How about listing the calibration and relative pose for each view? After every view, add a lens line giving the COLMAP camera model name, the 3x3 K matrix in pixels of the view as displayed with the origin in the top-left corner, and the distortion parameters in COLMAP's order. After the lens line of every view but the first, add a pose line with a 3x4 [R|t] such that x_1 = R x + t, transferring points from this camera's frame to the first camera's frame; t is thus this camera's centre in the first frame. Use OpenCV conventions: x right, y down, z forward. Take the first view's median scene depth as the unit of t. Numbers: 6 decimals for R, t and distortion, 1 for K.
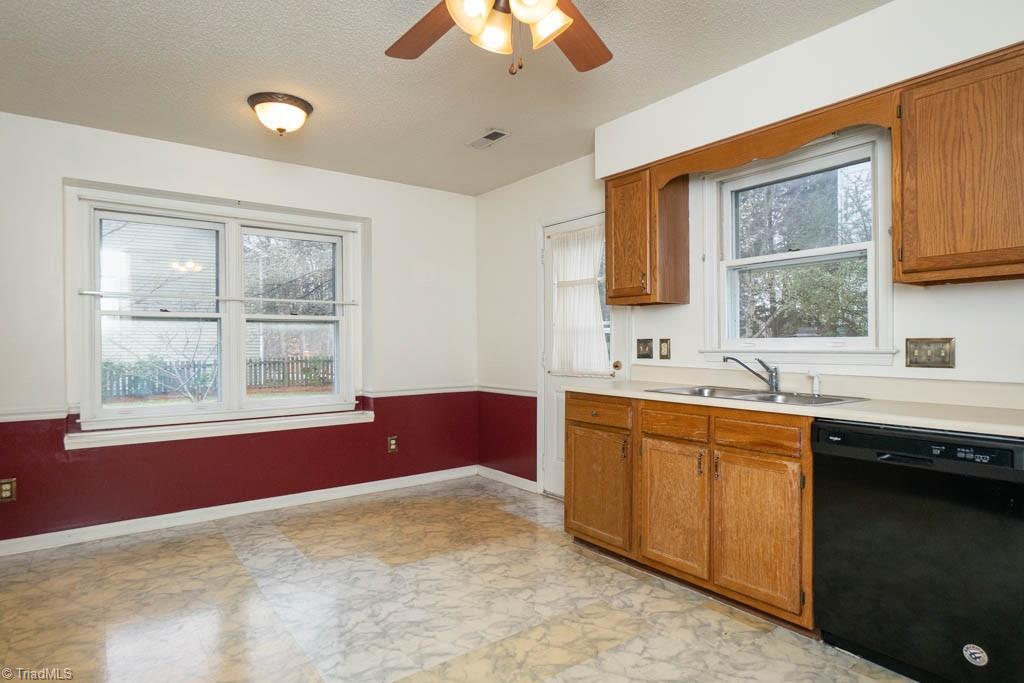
lens RADIAL K [[568.9, 0, 522.1], [0, 568.9, 343.7], [0, 0, 1]] dist [-0.006534, 0.000184]
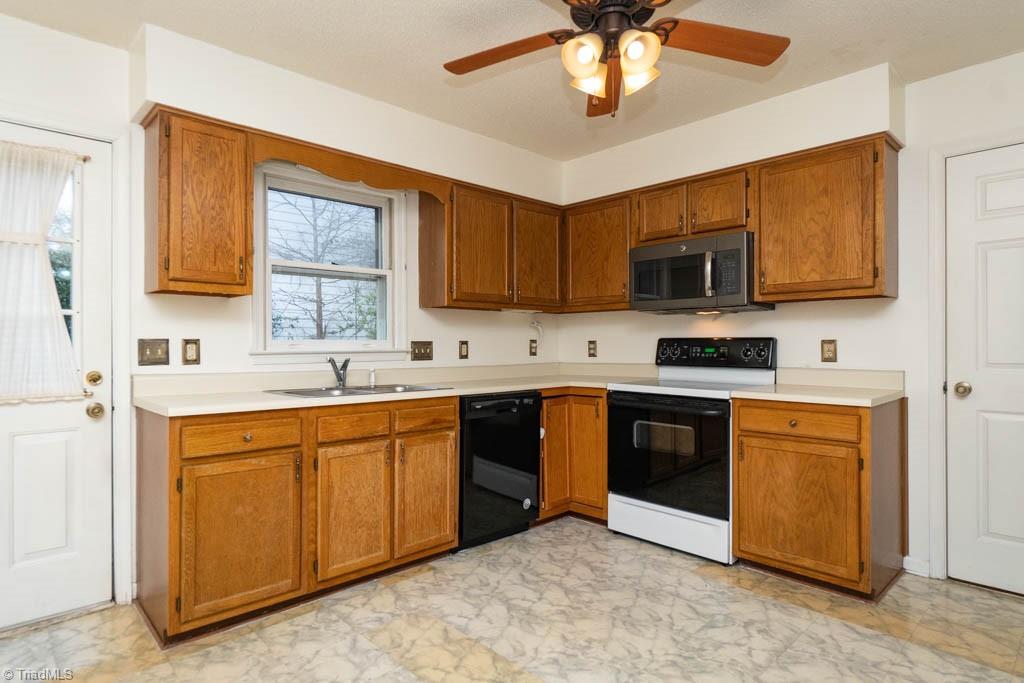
lens RADIAL K [[568.9, 0, 487.2], [0, 568.9, 341.5], [0, 0, 1]] dist [-0.006534, 0.000184]
pose [[-0.098579, 0.010268, 0.995076, -0.725300], [0.004186, 0.999942, -0.009903, 0.005774], [-0.995120, 0.003189, -0.098616, 0.845735]]
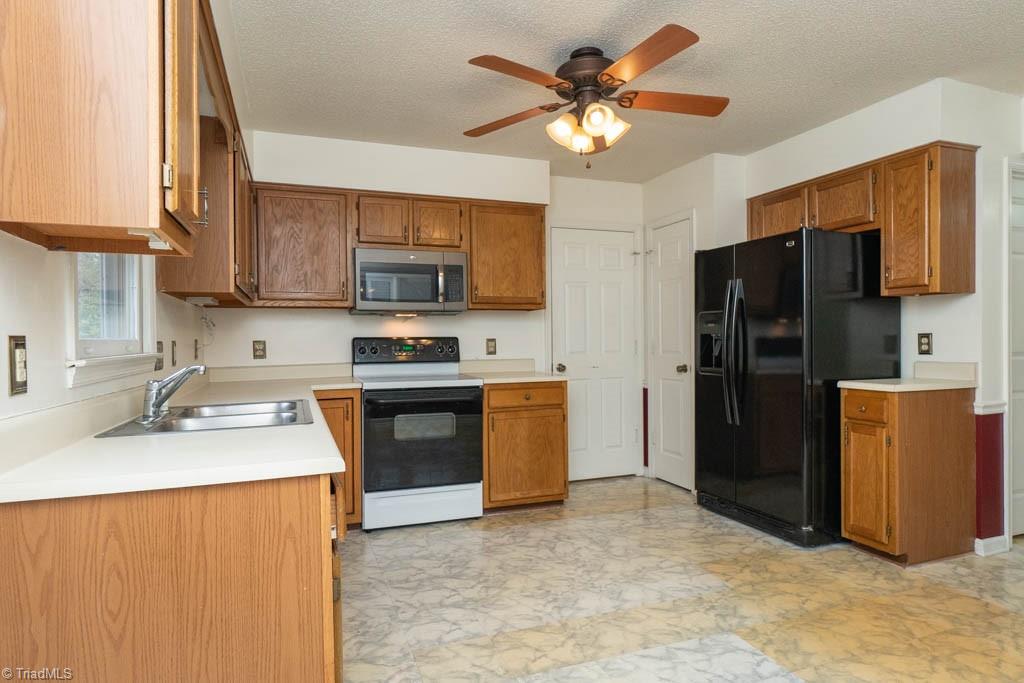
lens RADIAL K [[568.9, 0, 523.2], [0, 568.9, 343.6], [0, 0, 1]] dist [-0.006534, 0.000184]
pose [[-0.960579, 0.018942, 0.277361, -0.168840], [0.019266, 0.999813, -0.001556, 0.011147], [-0.277339, 0.003849, -0.960765, 1.565205]]
